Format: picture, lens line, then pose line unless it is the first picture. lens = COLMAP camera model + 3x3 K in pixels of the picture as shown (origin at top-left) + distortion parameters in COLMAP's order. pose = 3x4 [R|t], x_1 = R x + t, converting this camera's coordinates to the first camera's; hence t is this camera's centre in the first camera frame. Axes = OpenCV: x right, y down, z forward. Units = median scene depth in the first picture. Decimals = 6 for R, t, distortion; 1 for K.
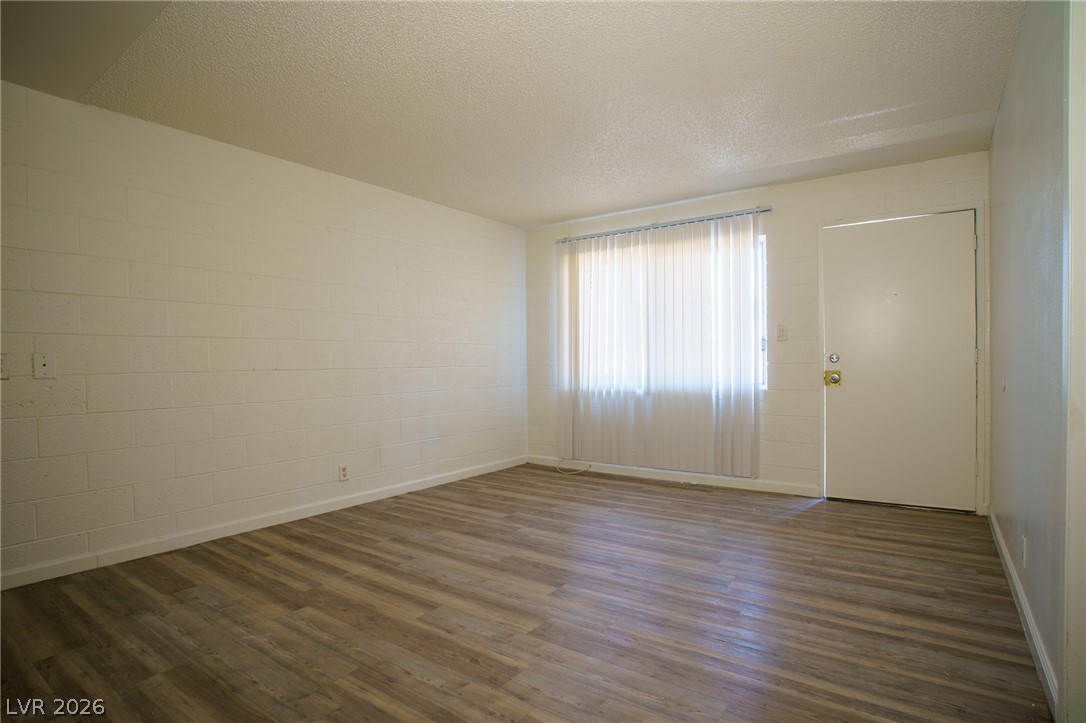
lens RADIAL K [[566.5, 0, 517.4], [0, 566.5, 373.6], [0, 0, 1]] dist [-0.073057, 0.027108]
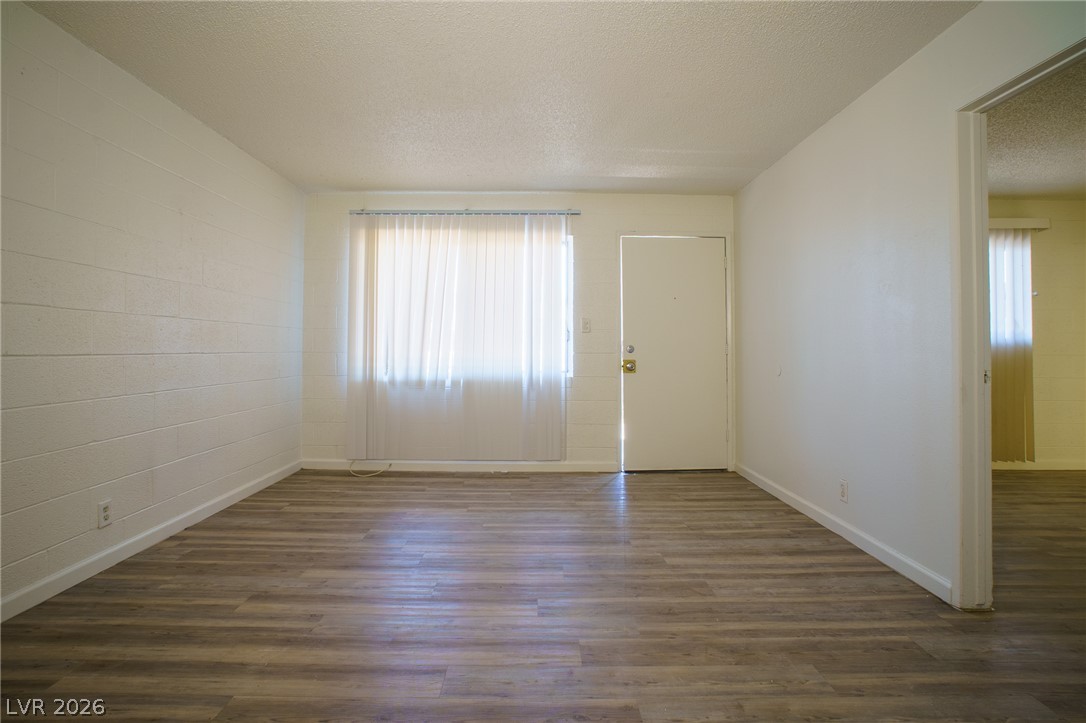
lens RADIAL K [[564.1, 0, 548.8], [0, 564.1, 336.1], [0, 0, 1]] dist [-0.057677, 0.024049]
pose [[0.792632, 0.029178, 0.609002, -0.299571], [-0.000848, 0.998906, -0.046754, 0.000029], [-0.609700, 0.036542, 0.791789, 0.181380]]
